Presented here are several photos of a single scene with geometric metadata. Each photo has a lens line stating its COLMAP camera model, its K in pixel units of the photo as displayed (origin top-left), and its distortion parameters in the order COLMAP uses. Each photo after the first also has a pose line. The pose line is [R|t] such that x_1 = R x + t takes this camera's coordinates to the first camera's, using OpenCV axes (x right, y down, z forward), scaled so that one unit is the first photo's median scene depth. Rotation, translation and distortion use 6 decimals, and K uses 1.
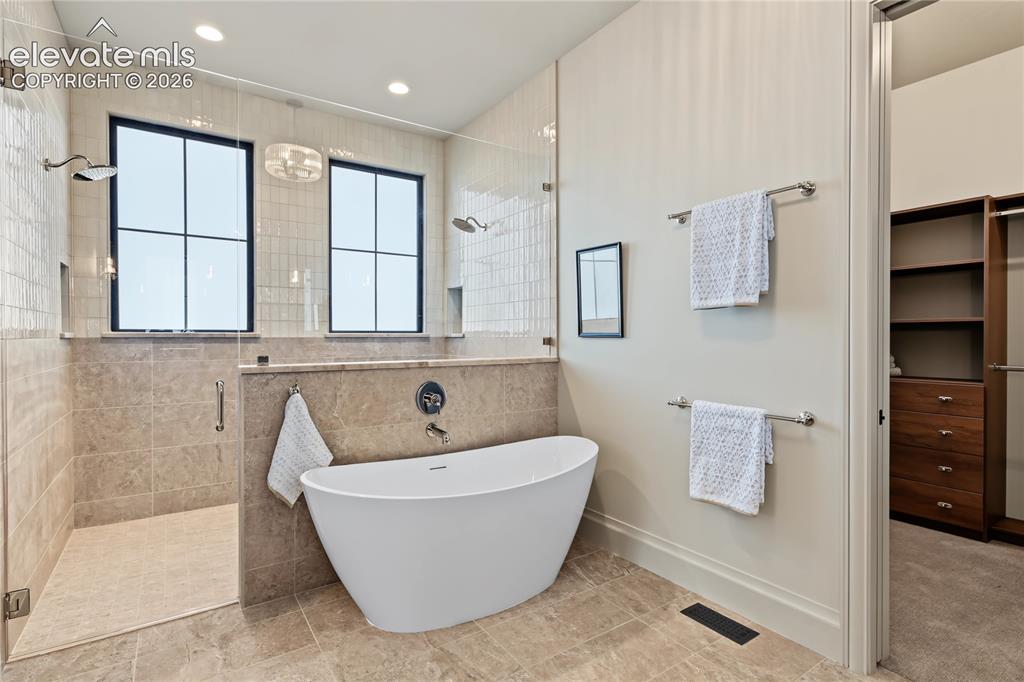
lens RADIAL K [[497.4, 0, 513.7], [0, 497.4, 340.8], [0, 0, 1]] dist [-0.000869, 0.000596]
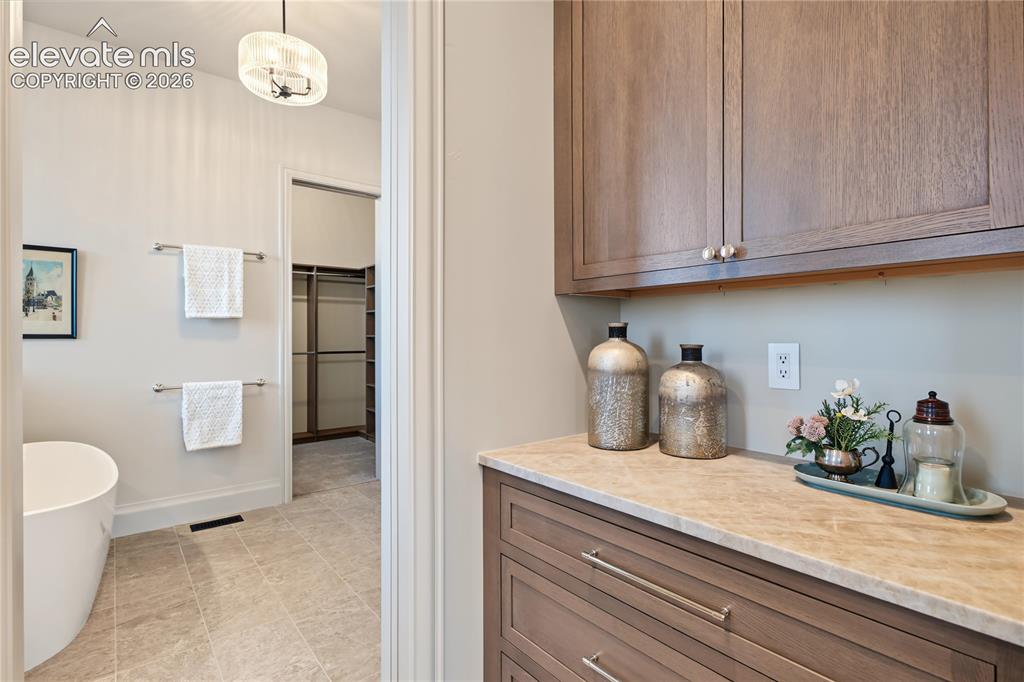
lens RADIAL K [[497.4, 0, 513.7], [0, 497.4, 340.8], [0, 0, 1]] dist [-0.000869, 0.000596]
pose [[-0.077892, -0.010541, 0.996906, -1.226161], [0.010291, 0.999882, 0.011377, -0.005810], [-0.996909, 0.011145, -0.077774, 0.206278]]
